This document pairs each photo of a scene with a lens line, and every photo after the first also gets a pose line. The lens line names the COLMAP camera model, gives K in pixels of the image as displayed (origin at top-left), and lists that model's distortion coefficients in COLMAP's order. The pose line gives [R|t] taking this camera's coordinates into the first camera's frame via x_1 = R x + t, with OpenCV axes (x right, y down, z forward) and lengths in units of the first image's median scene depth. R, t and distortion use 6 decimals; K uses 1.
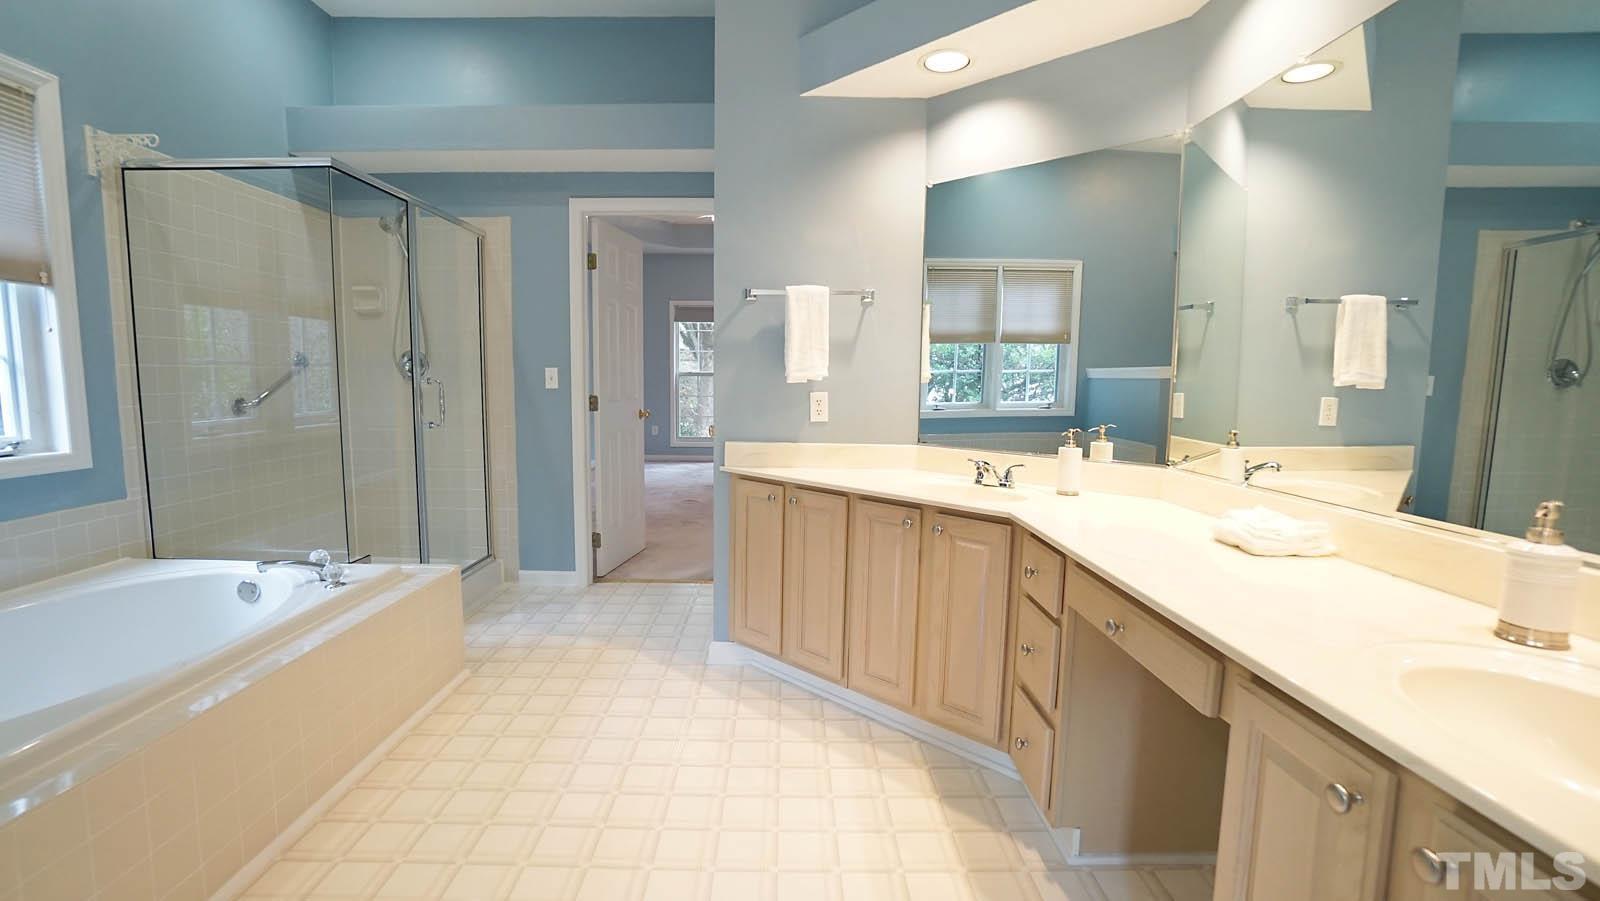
lens RADIAL K [[703.6, 0, 787.2], [0, 703.6, 453.4], [0, 0, 1]] dist [-0.070446, 0.027528]
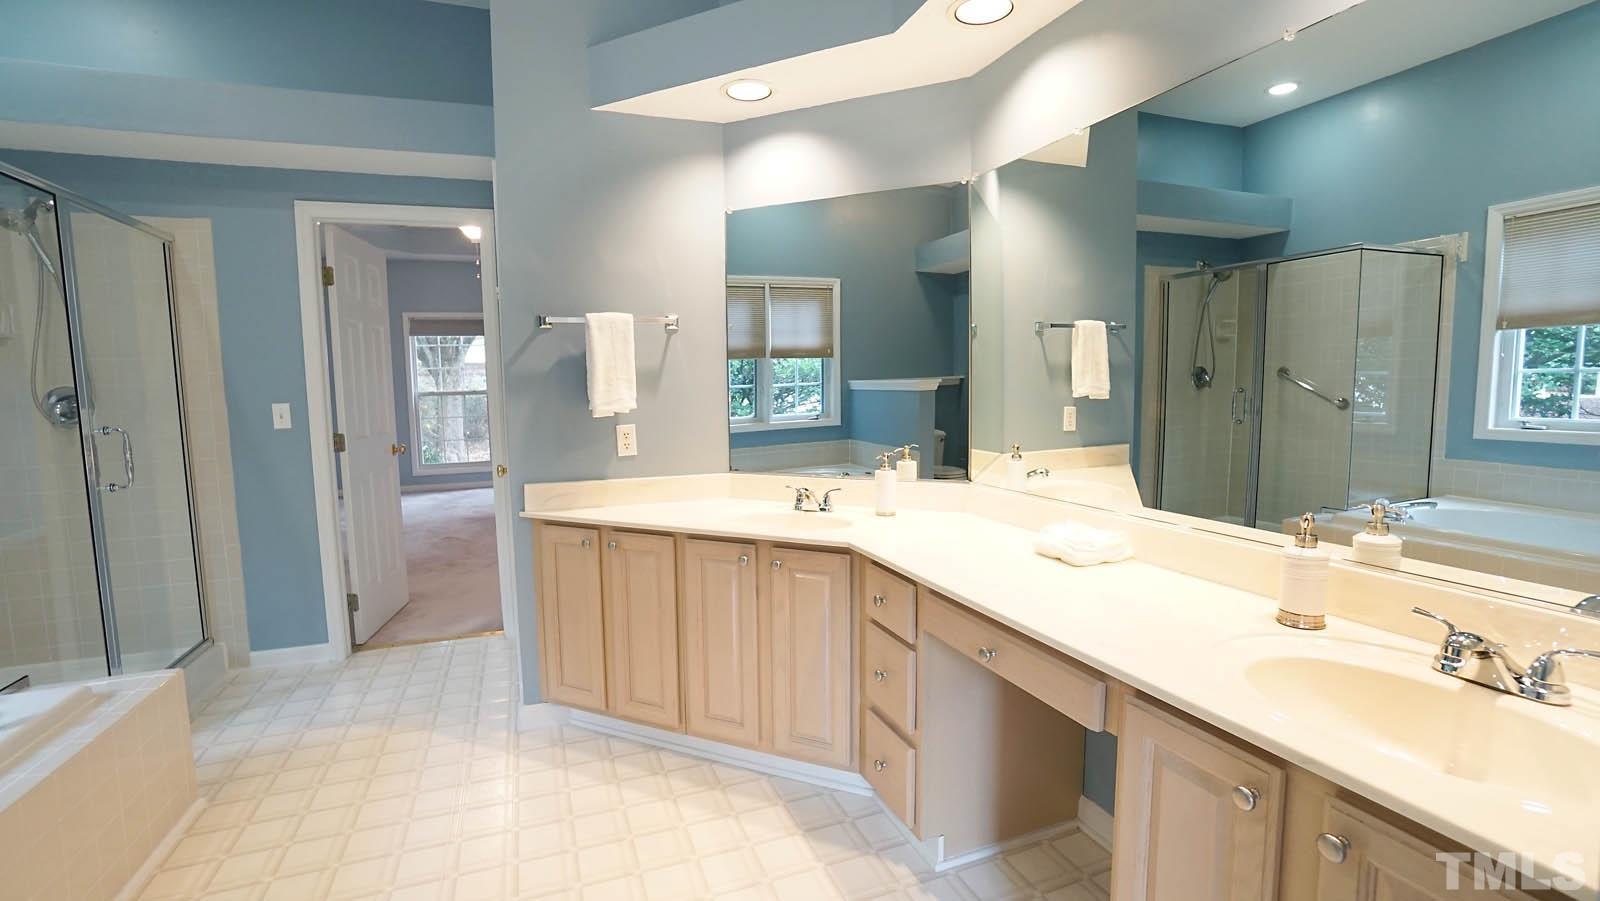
lens RADIAL K [[703.6, 0, 787.2], [0, 703.6, 453.4], [0, 0, 1]] dist [-0.070446, 0.027528]
pose [[0.935972, -0.061599, 0.346643, -0.084224], [0.064223, 0.997928, 0.003923, -0.040437], [-0.346166, 0.018591, 0.937989, 0.045193]]
